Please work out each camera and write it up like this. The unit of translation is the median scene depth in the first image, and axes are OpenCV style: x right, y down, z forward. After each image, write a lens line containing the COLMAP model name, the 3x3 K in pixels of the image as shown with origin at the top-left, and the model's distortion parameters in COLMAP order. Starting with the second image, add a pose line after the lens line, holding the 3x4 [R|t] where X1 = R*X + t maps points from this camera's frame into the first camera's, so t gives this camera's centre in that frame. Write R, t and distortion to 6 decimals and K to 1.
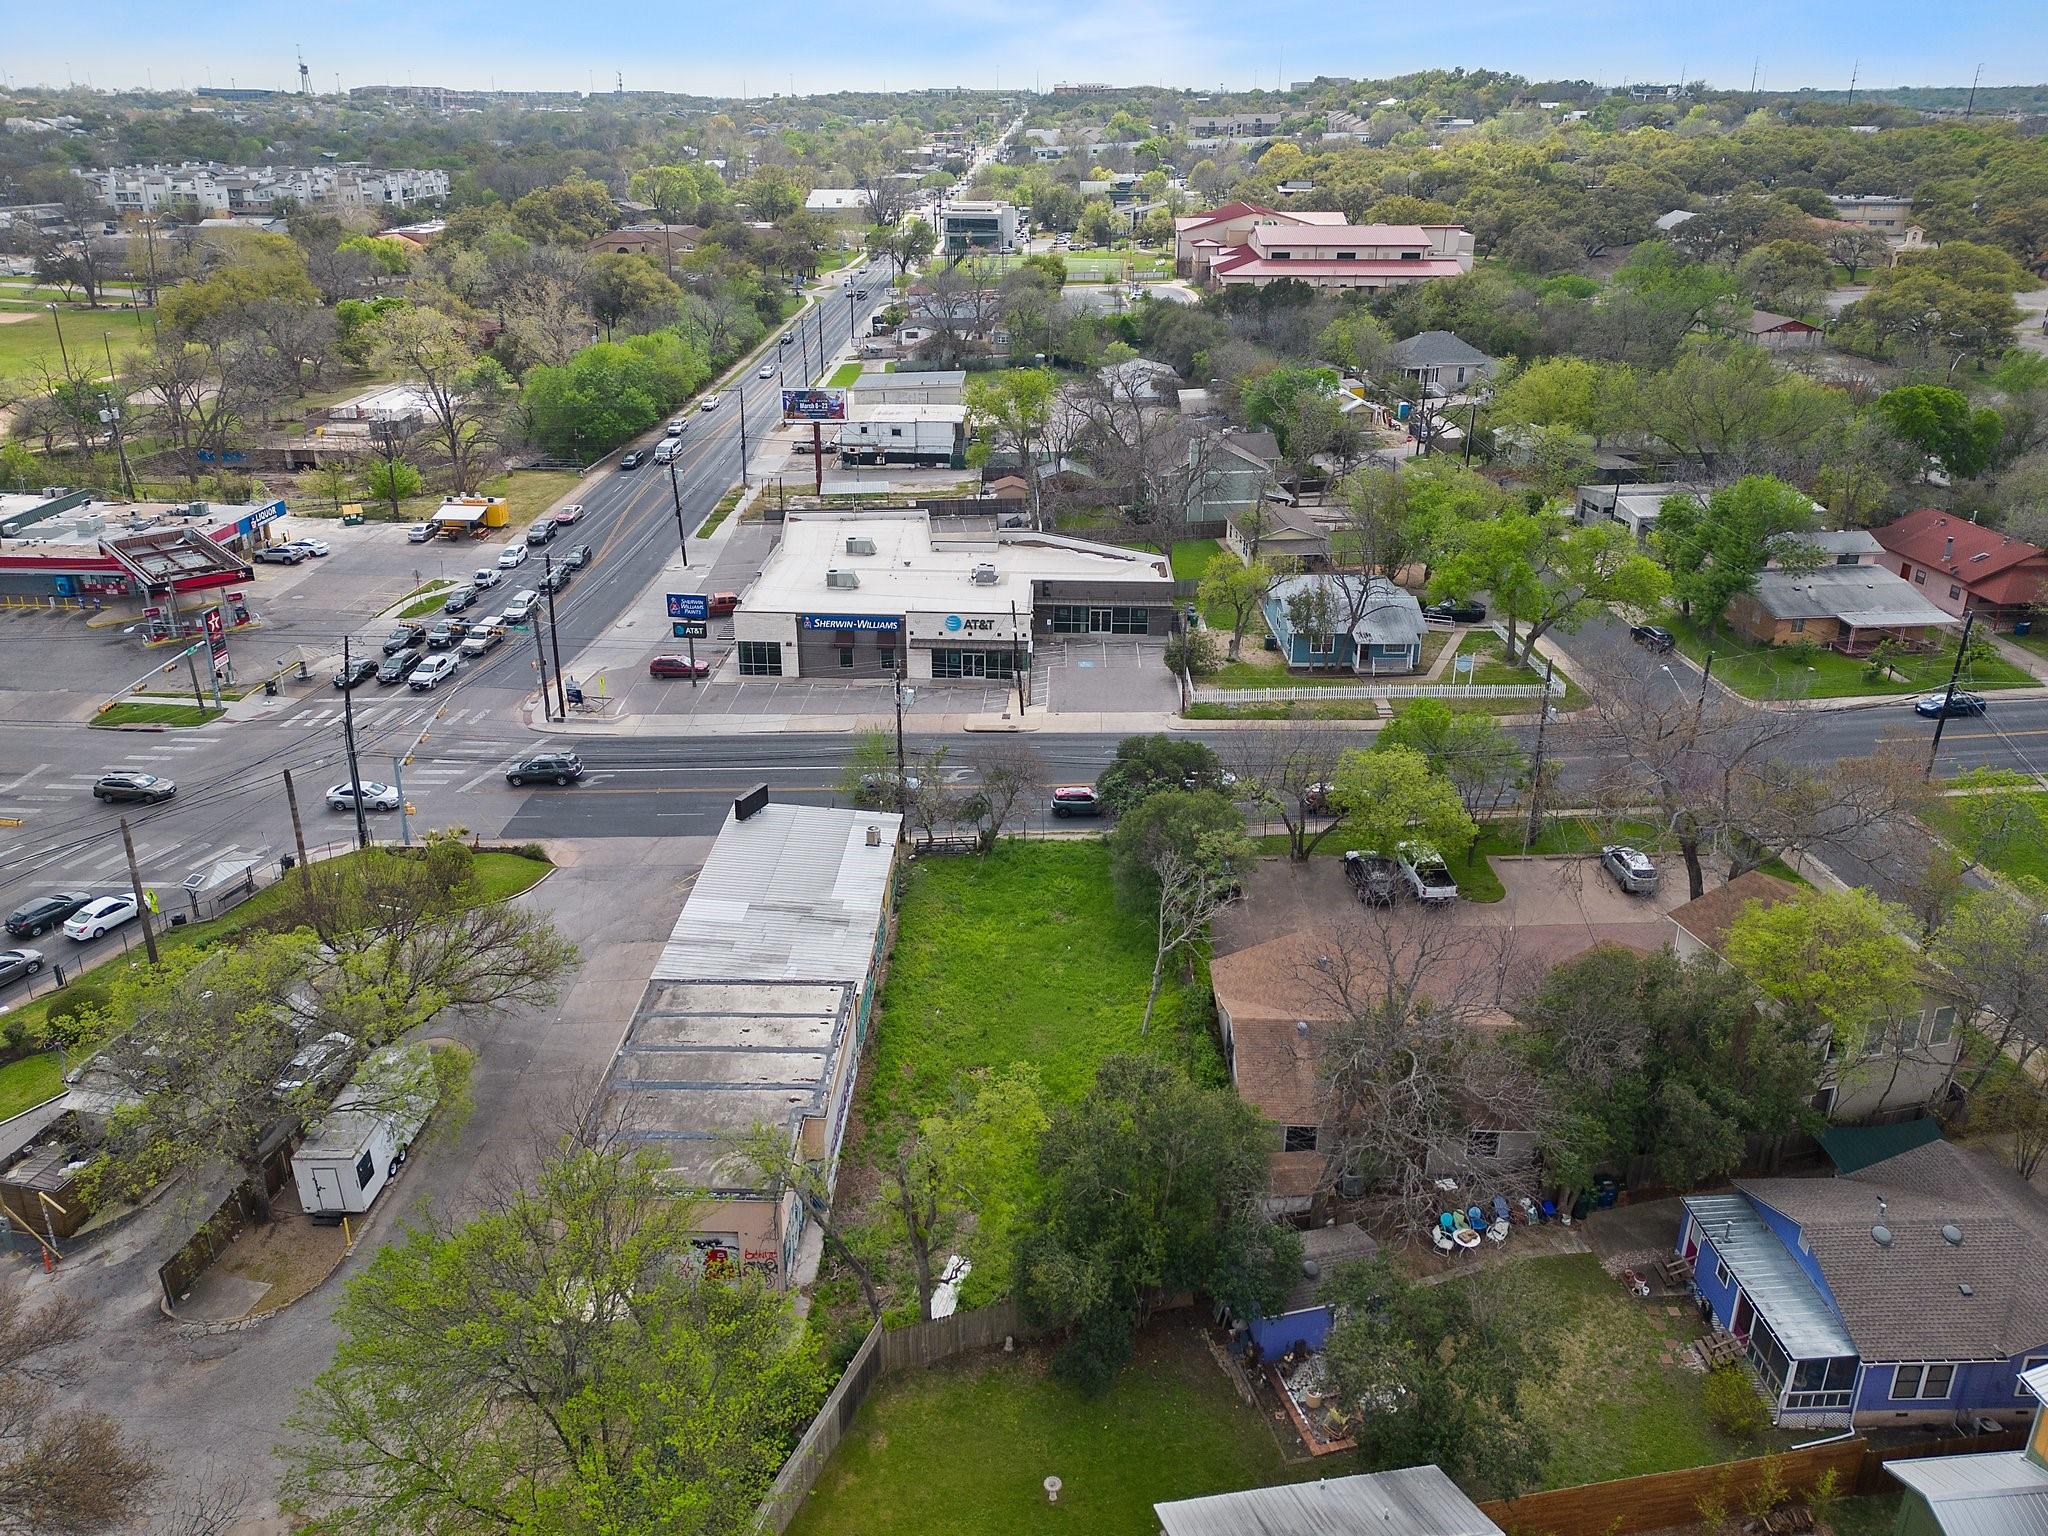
lens RADIAL K [[1427.4, 0, 1017.9], [0, 1427.4, 698.6], [0, 0, 1]] dist [0.072891, -0.109078]
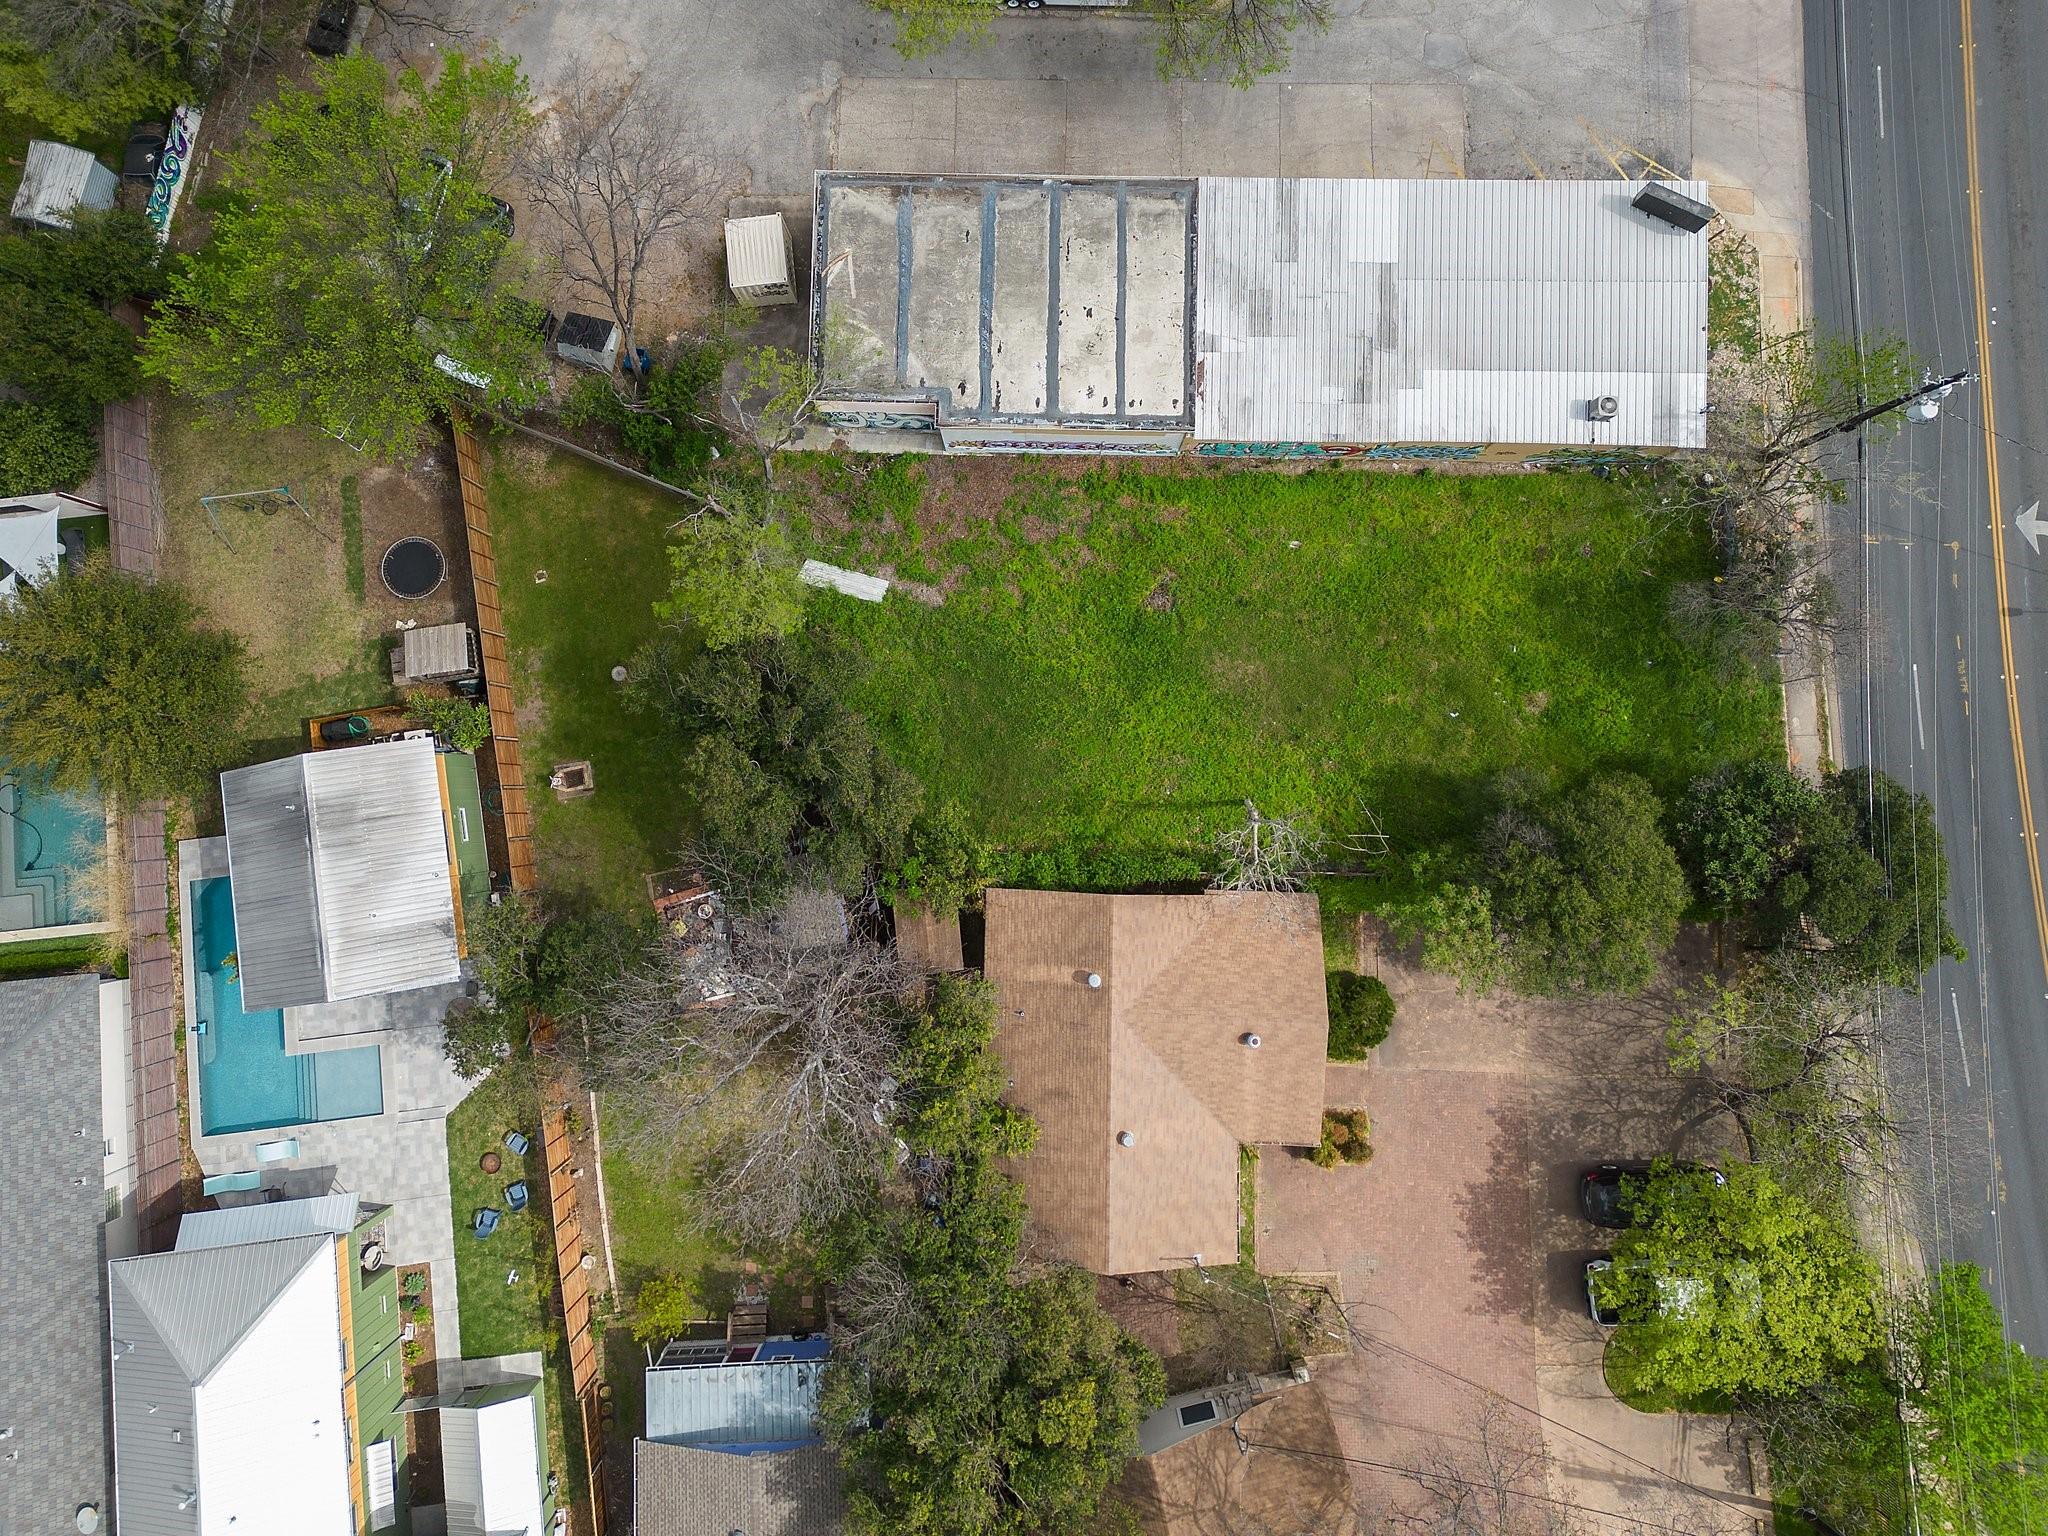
lens RADIAL K [[1426.8, 0, 1015.5], [0, 1426.8, 611.2], [0, 0, 1]] dist [0.071979, -0.079771]
pose [[0.004200, 0.992203, -0.124564, 0.049416], [-0.358489, 0.117780, 0.926074, -0.279702], [0.933524, 0.040765, 0.356189, 0.362018]]
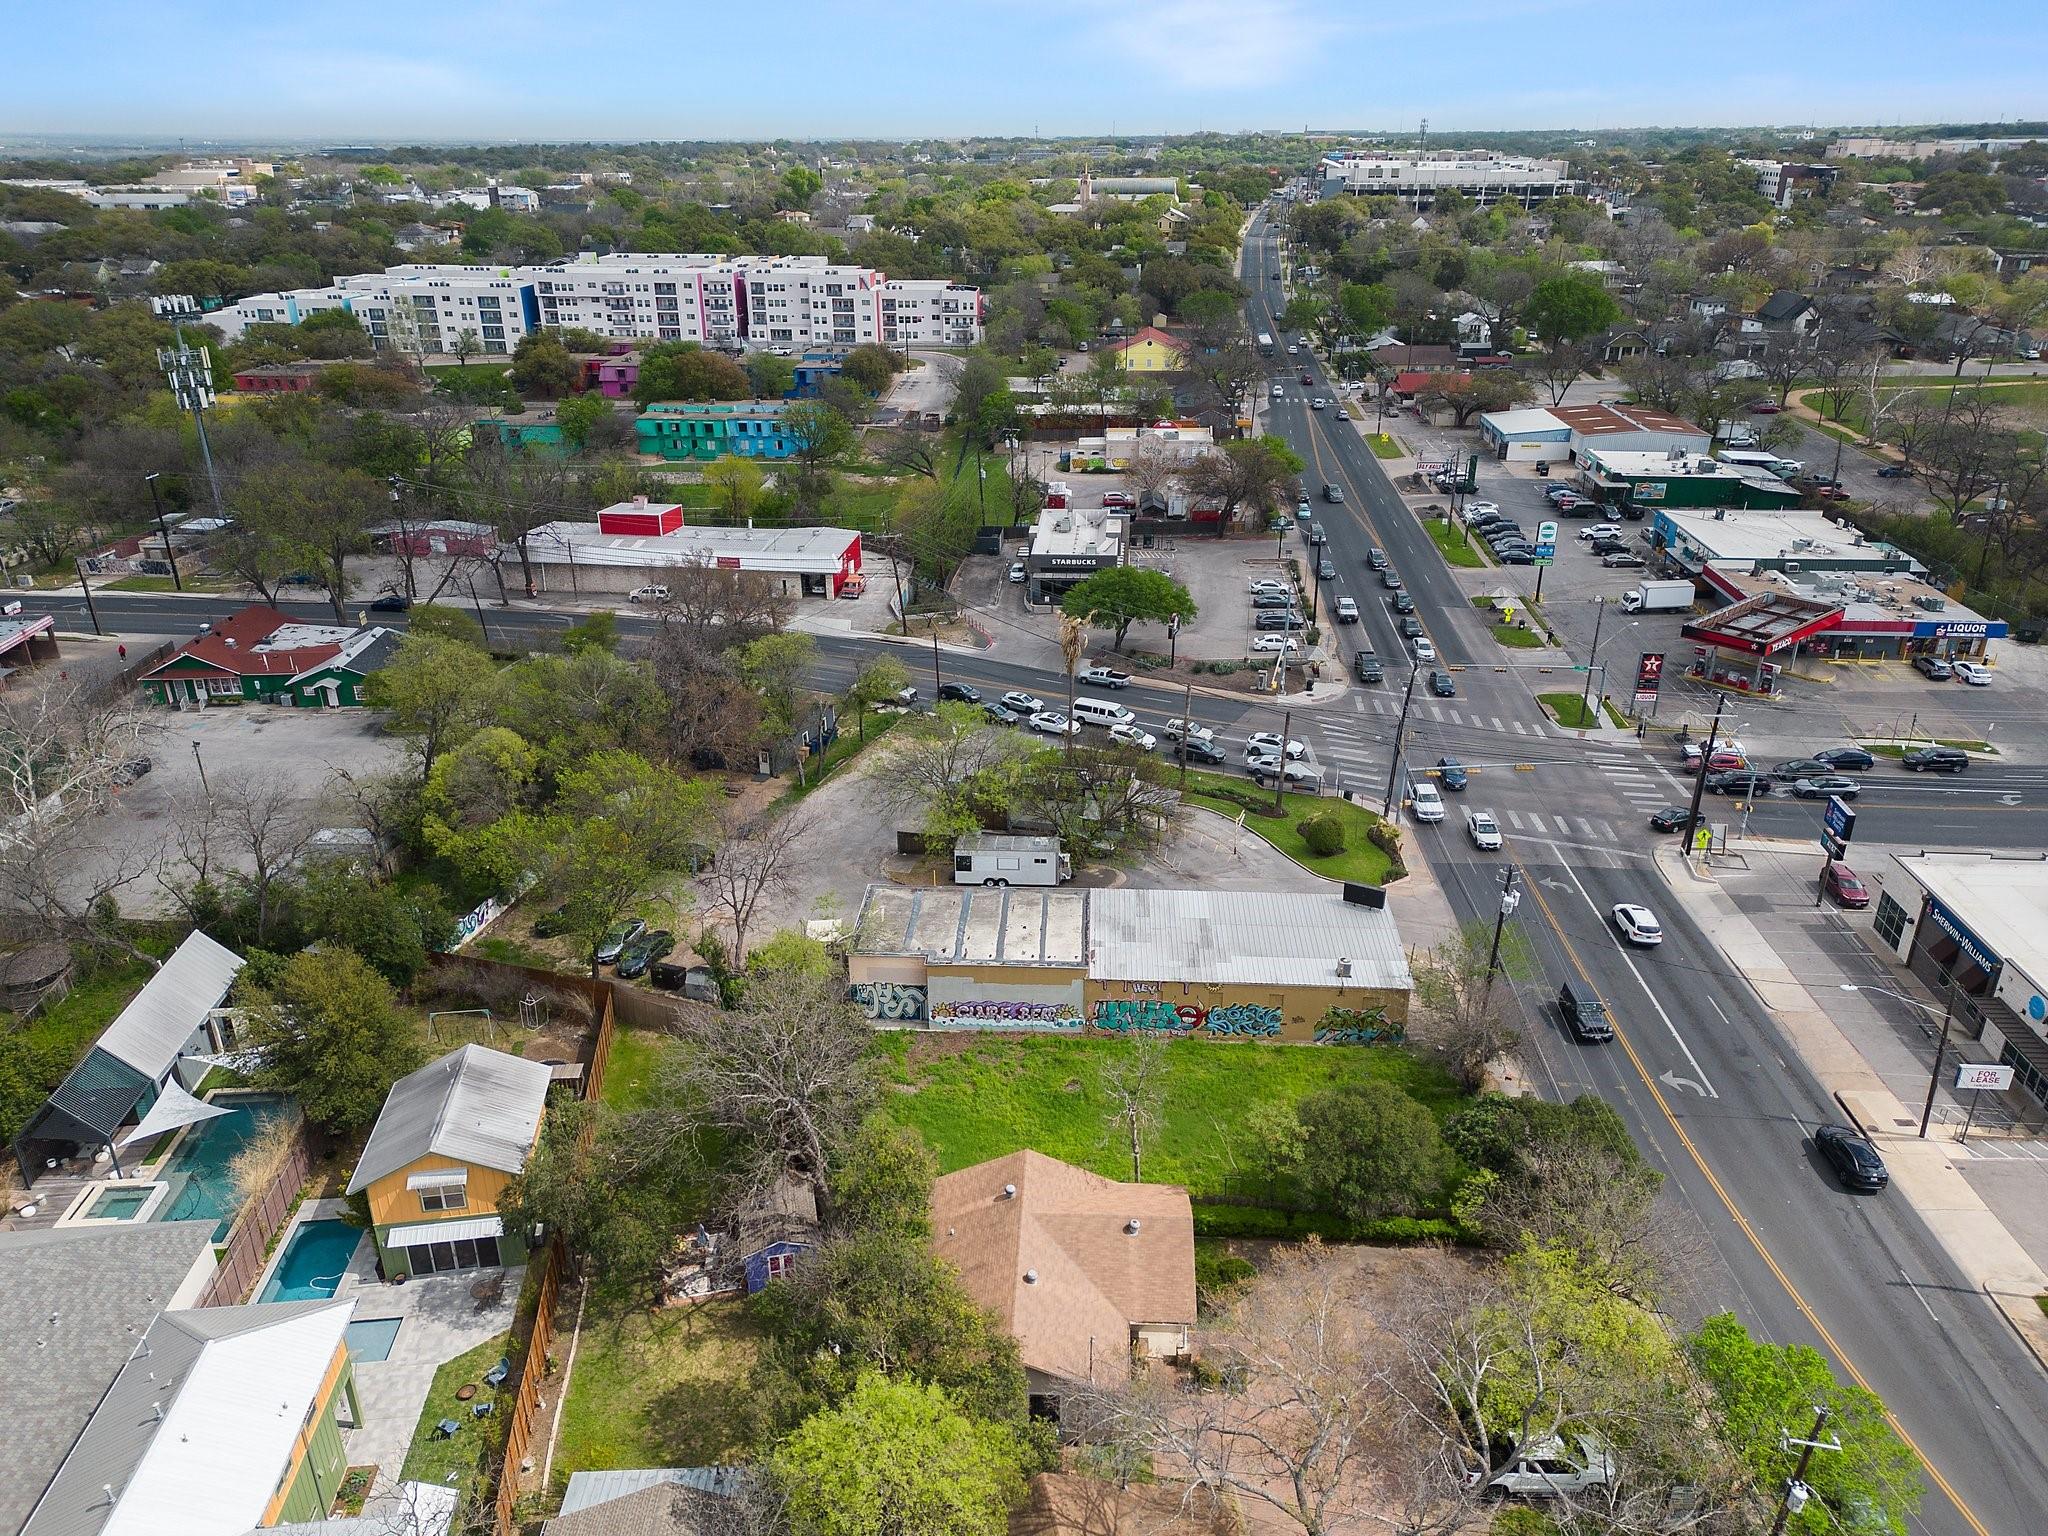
lens RADIAL K [[1415.4, 0, 1028.1], [0, 1415.4, 775.2], [0, 0, 1]] dist [0.080319, -0.085321]
pose [[-0.018669, 0.399649, -0.916478, 0.550067], [-0.376315, 0.846425, 0.376766, -0.224379], [0.926304, 0.351918, 0.134592, 0.416791]]
